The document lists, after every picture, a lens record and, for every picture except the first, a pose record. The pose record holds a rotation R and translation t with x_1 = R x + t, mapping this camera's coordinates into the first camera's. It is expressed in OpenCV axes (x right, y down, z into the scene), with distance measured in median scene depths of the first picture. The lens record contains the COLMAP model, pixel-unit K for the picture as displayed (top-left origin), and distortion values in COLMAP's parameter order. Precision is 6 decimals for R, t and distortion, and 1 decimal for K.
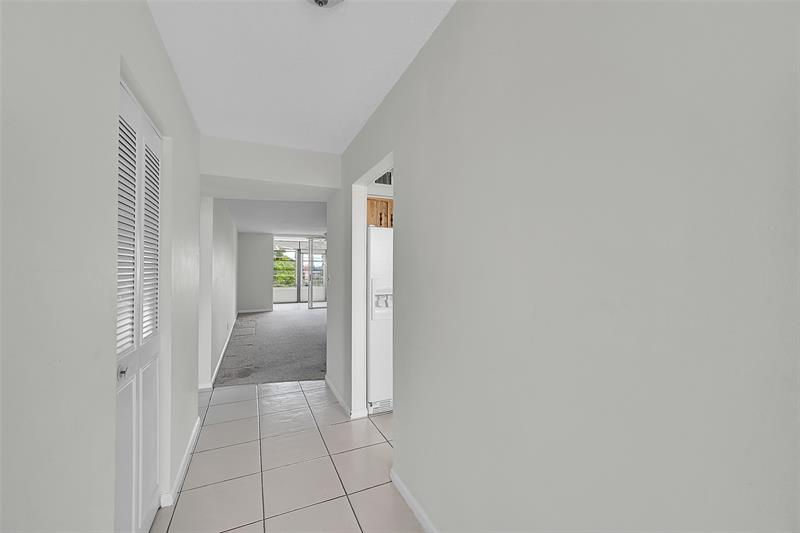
lens RADIAL K [[316.8, 0, 400.6], [0, 316.8, 267.2], [0, 0, 1]] dist [-0.002755, -0.000306]
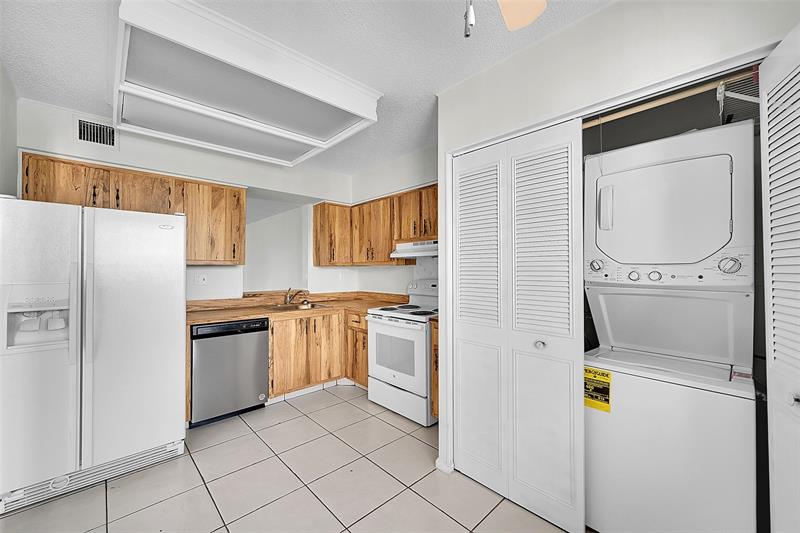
lens RADIAL K [[316.8, 0, 396.2], [0, 316.8, 267.6], [0, 0, 1]] dist [-0.002755, -0.000306]
pose [[0.951873, 0.003802, 0.306469, 0.340980], [-0.002360, 0.999984, -0.005076, 0.004107], [-0.306483, 0.004109, 0.951867, 0.169587]]
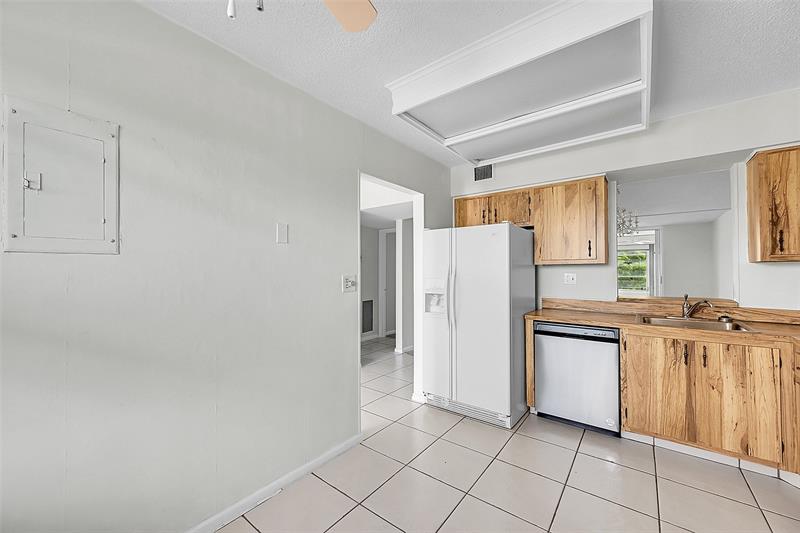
lens RADIAL K [[316.8, 0, 399.5], [0, 316.8, 267.1], [0, 0, 1]] dist [-0.002755, -0.000306]
pose [[0.446290, -0.007675, -0.894855, 0.672335], [0.005586, 0.999968, -0.005791, 0.003840], [0.894871, -0.002414, 0.446319, 0.350616]]
